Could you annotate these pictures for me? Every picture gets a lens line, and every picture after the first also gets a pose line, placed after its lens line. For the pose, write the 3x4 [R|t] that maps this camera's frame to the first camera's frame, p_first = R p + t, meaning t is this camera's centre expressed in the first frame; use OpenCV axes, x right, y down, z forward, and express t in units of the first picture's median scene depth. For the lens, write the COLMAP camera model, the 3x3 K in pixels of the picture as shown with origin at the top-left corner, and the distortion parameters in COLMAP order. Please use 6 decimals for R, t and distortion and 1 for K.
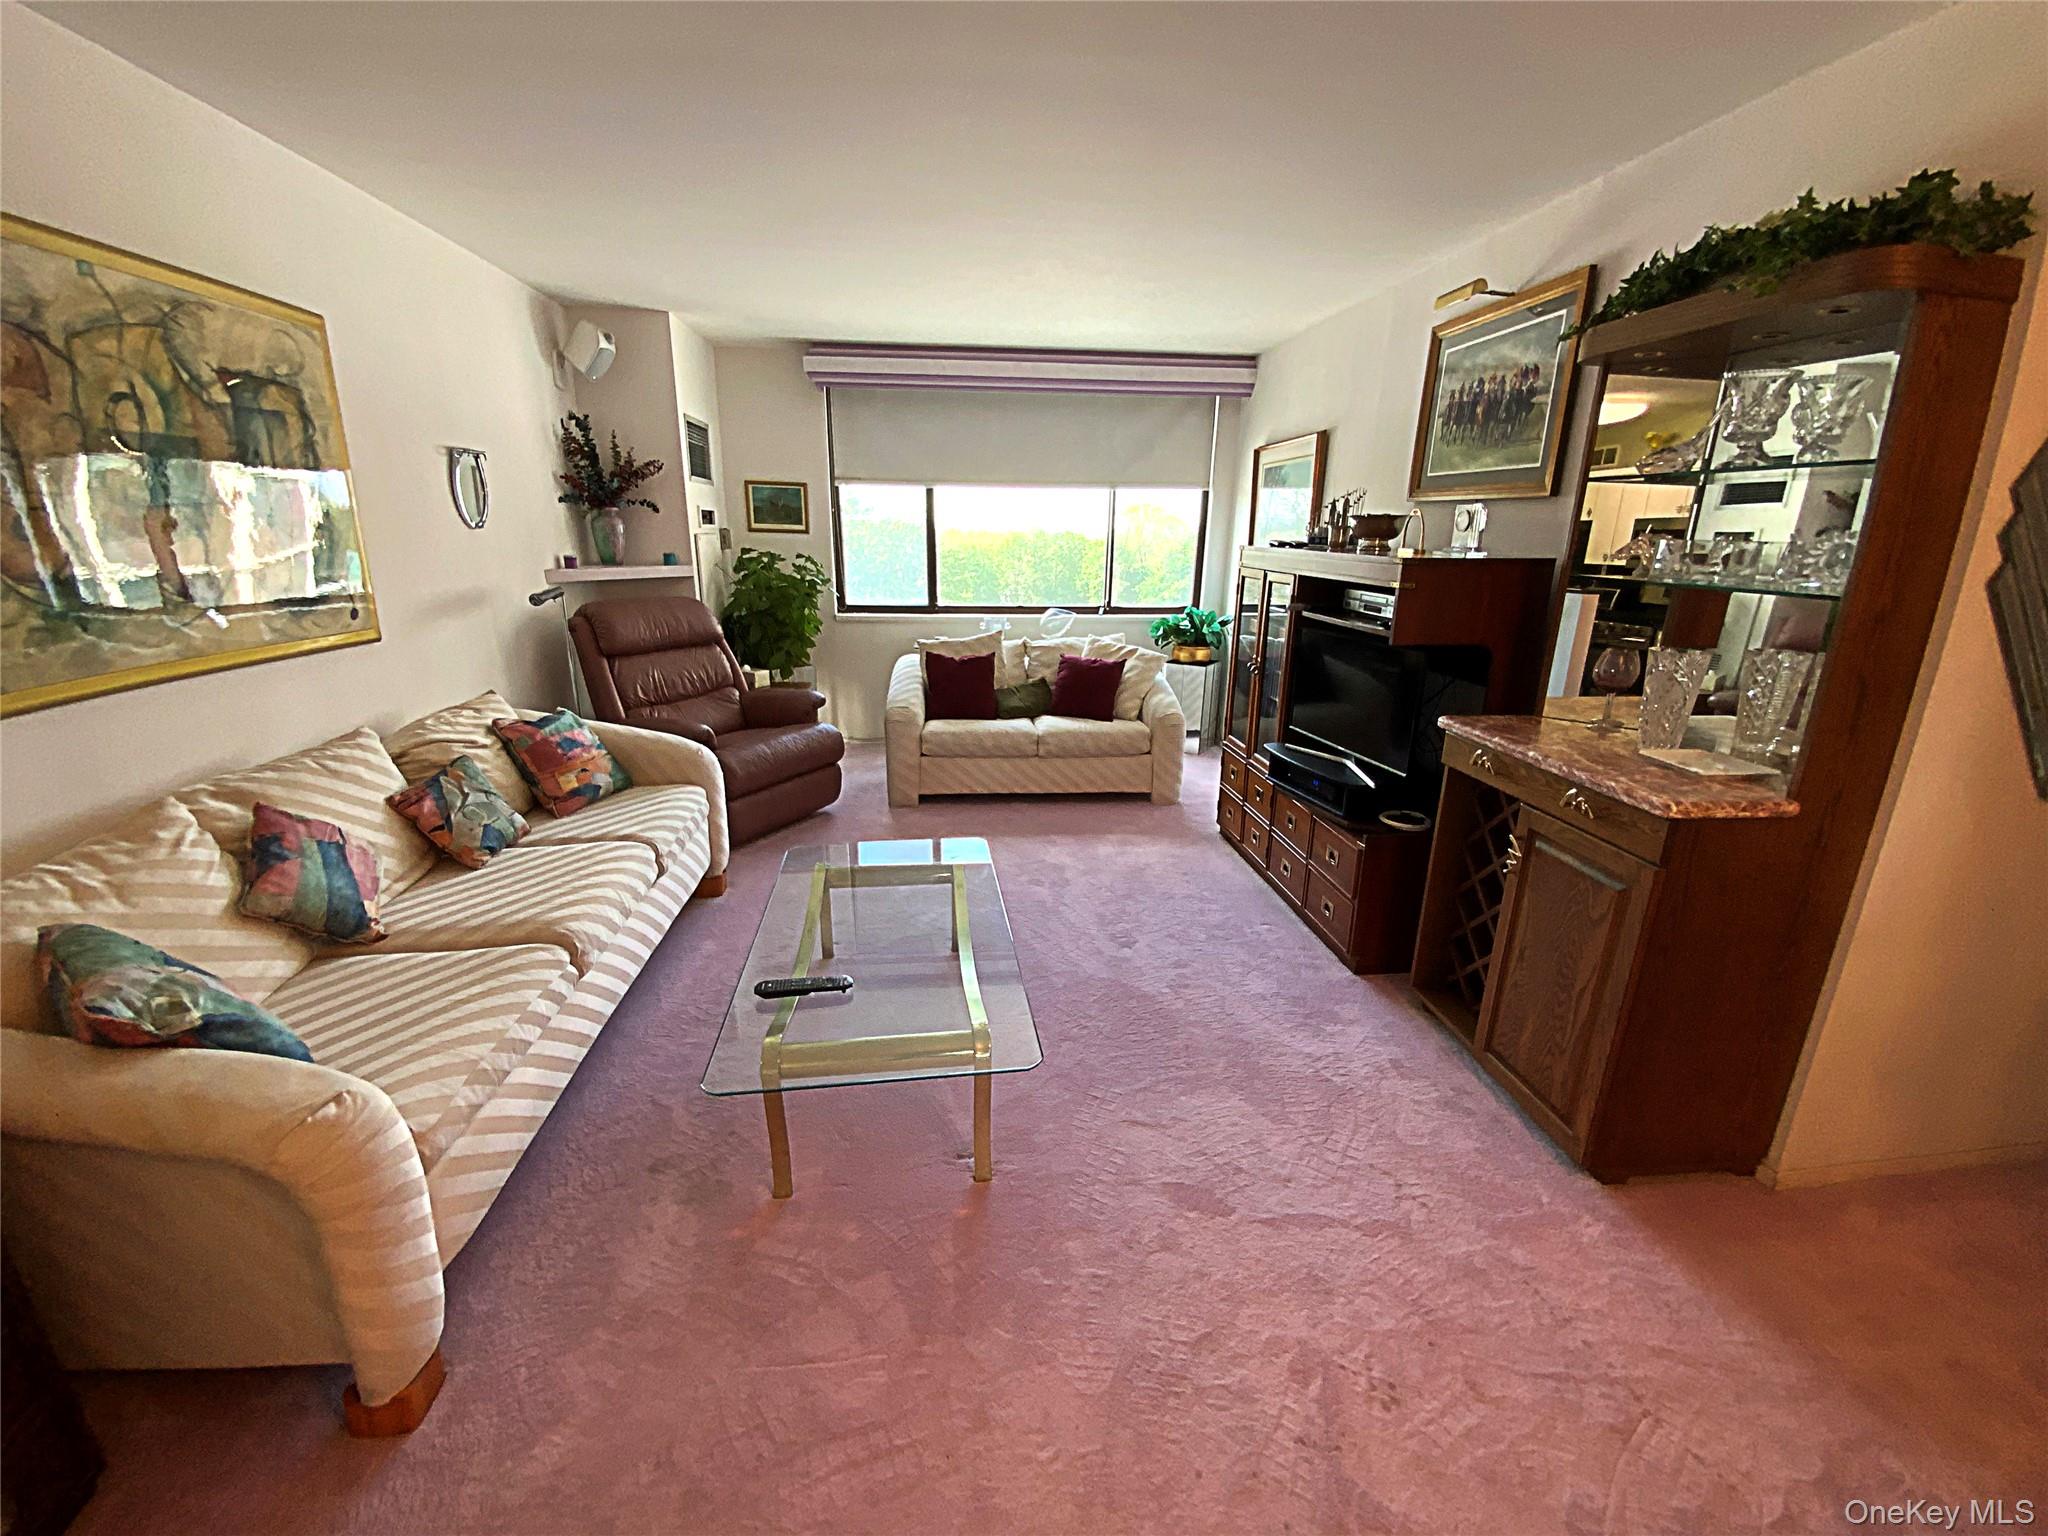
lens RADIAL K [[834.6, 0, 1030.4], [0, 834.6, 772.0], [0, 0, 1]] dist [0.015570, -0.011588]
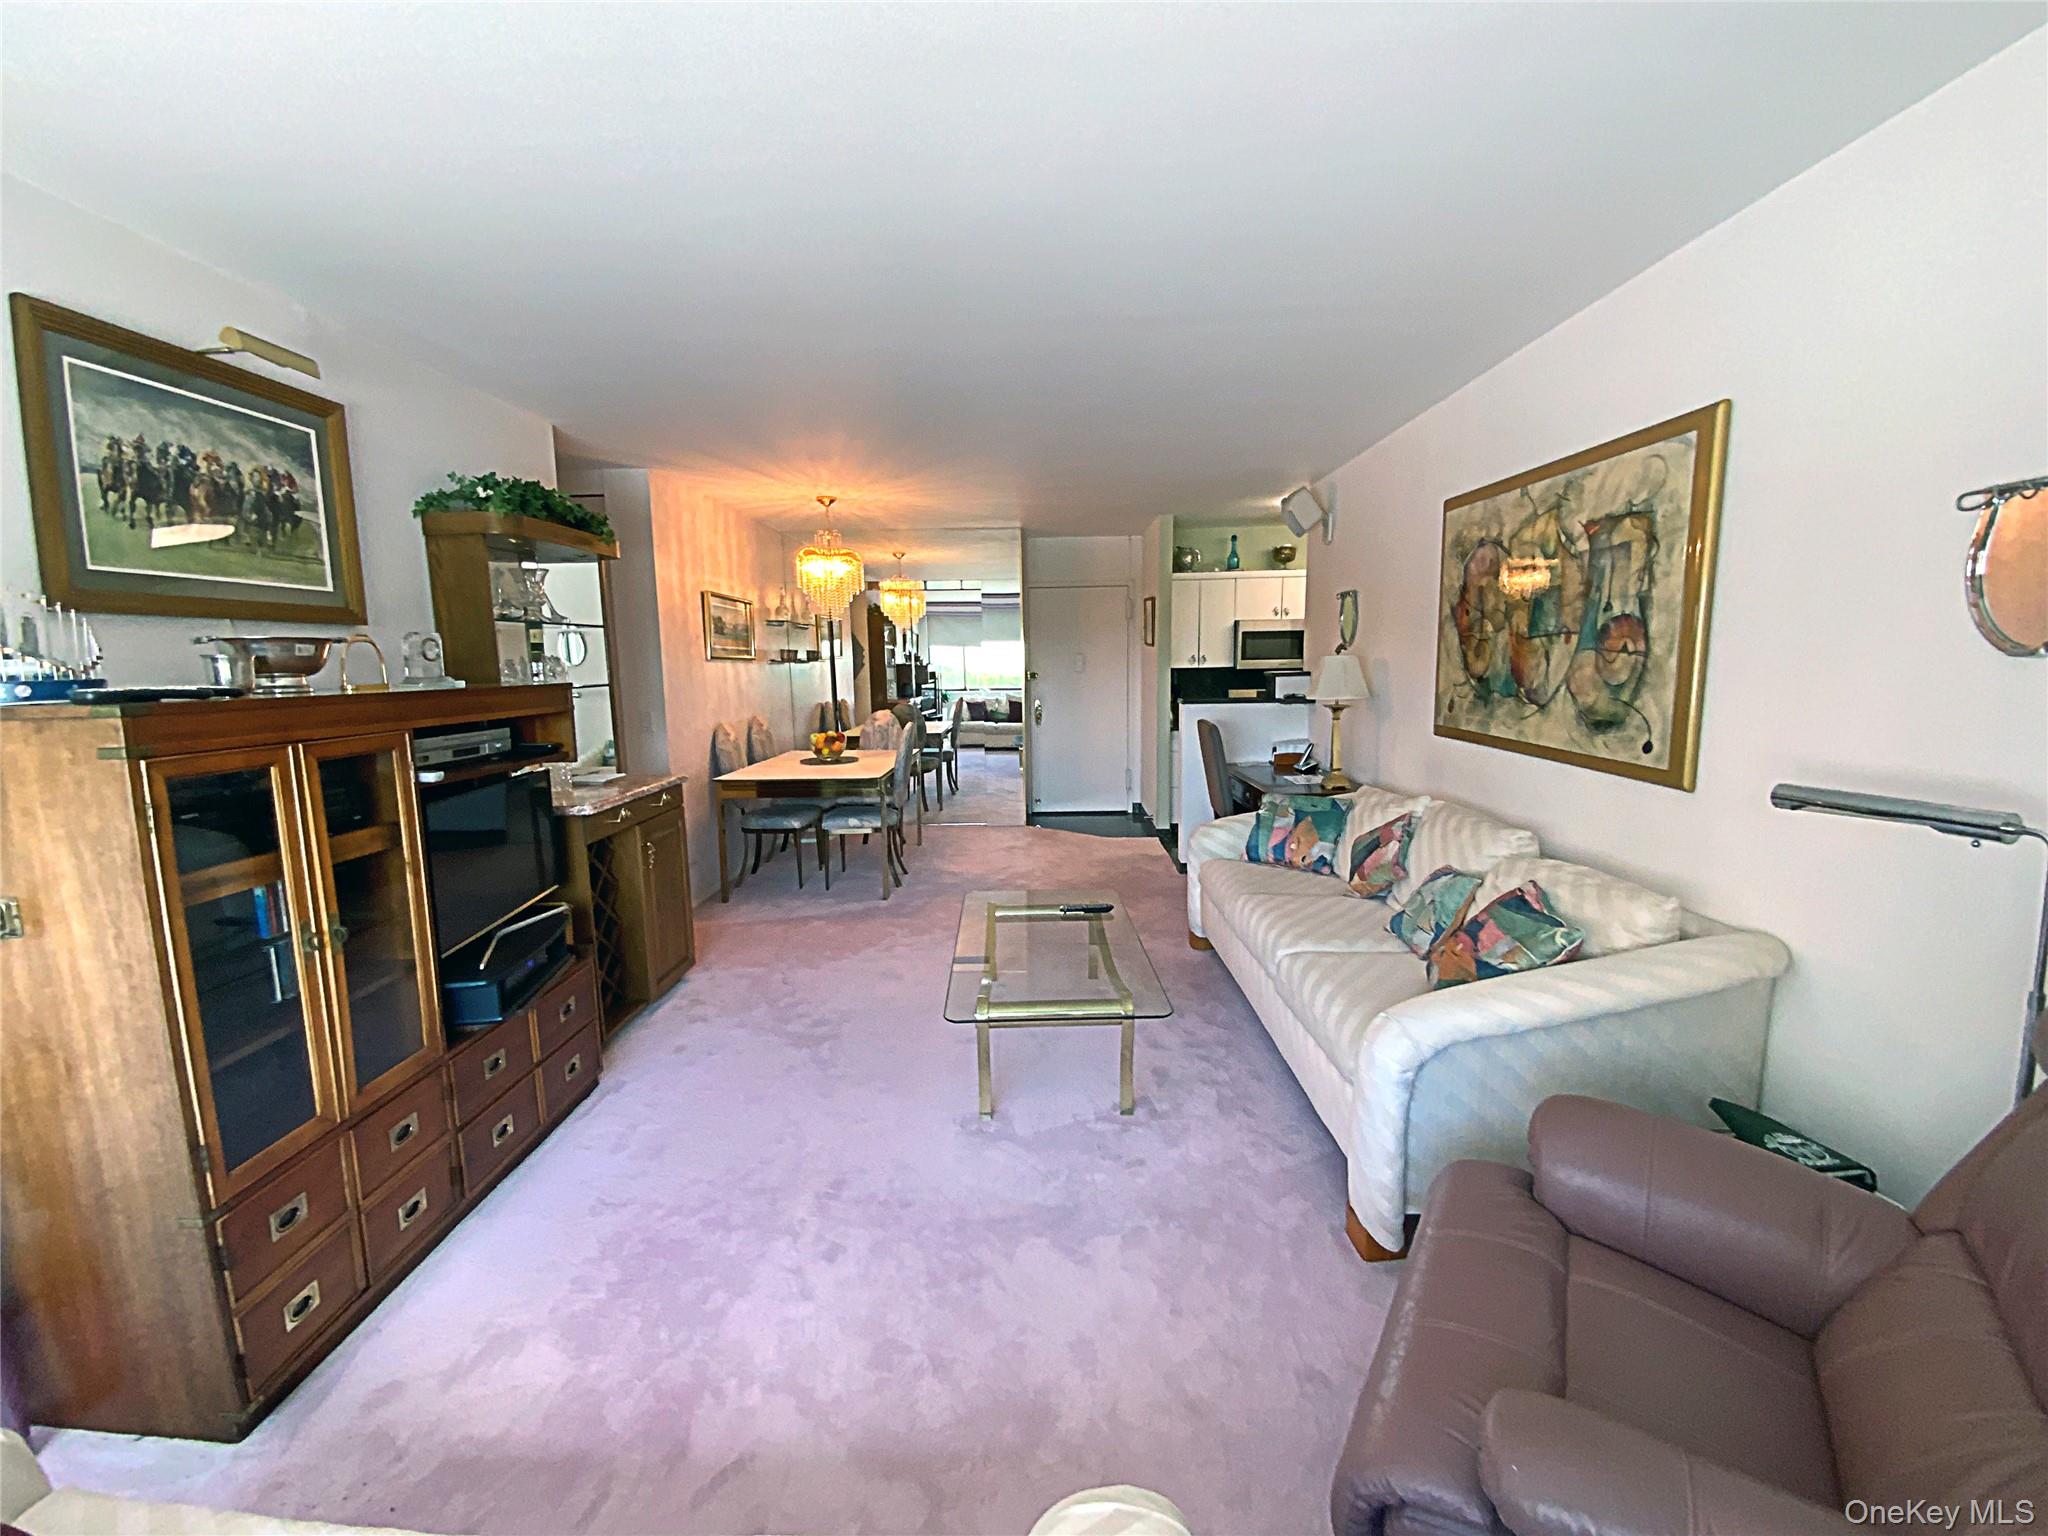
lens RADIAL K [[834.6, 0, 1006.8], [0, 834.6, 771.8], [0, 0, 1]] dist [0.015570, -0.011588]
pose [[-0.988693, -0.018946, 0.148752, -0.222103], [0.044844, 0.909234, 0.413864, -0.455386], [-0.143091, 0.415855, -0.898103, 1.542932]]
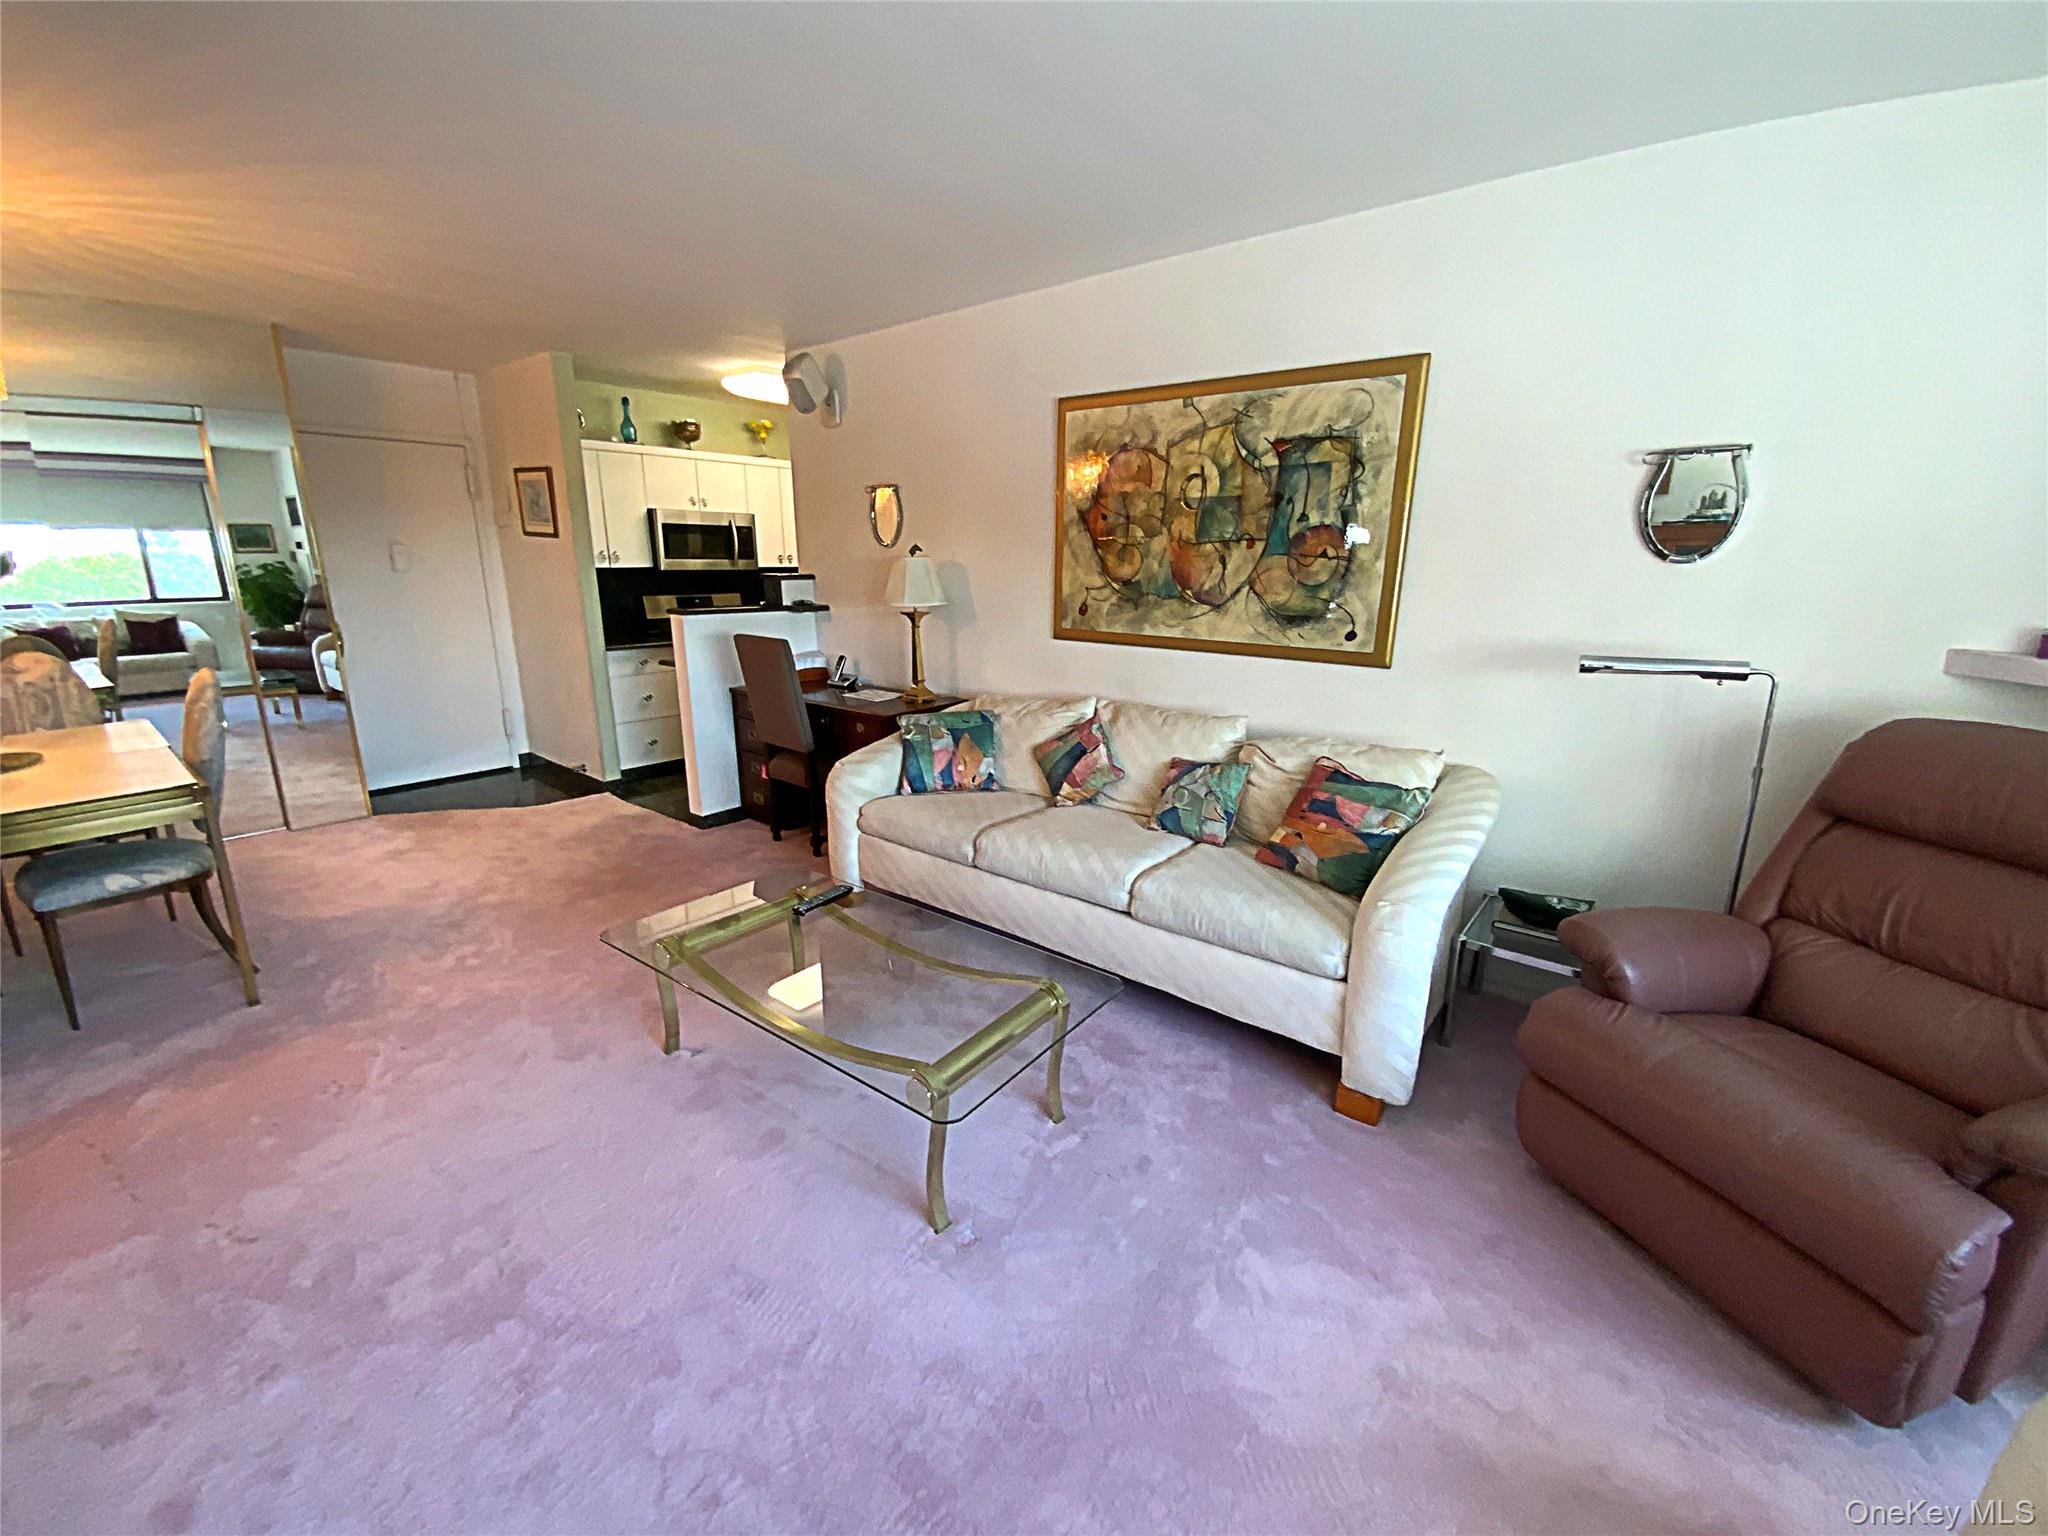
lens RADIAL K [[834.6, 0, 1017.7], [0, 834.6, 782.6], [0, 0, 1]] dist [0.015570, -0.011588]
pose [[-0.711455, 0.160598, -0.684134, 0.231373], [-0.219554, 0.874004, 0.433490, -0.325544], [0.667554, 0.458613, -0.586554, 1.170862]]
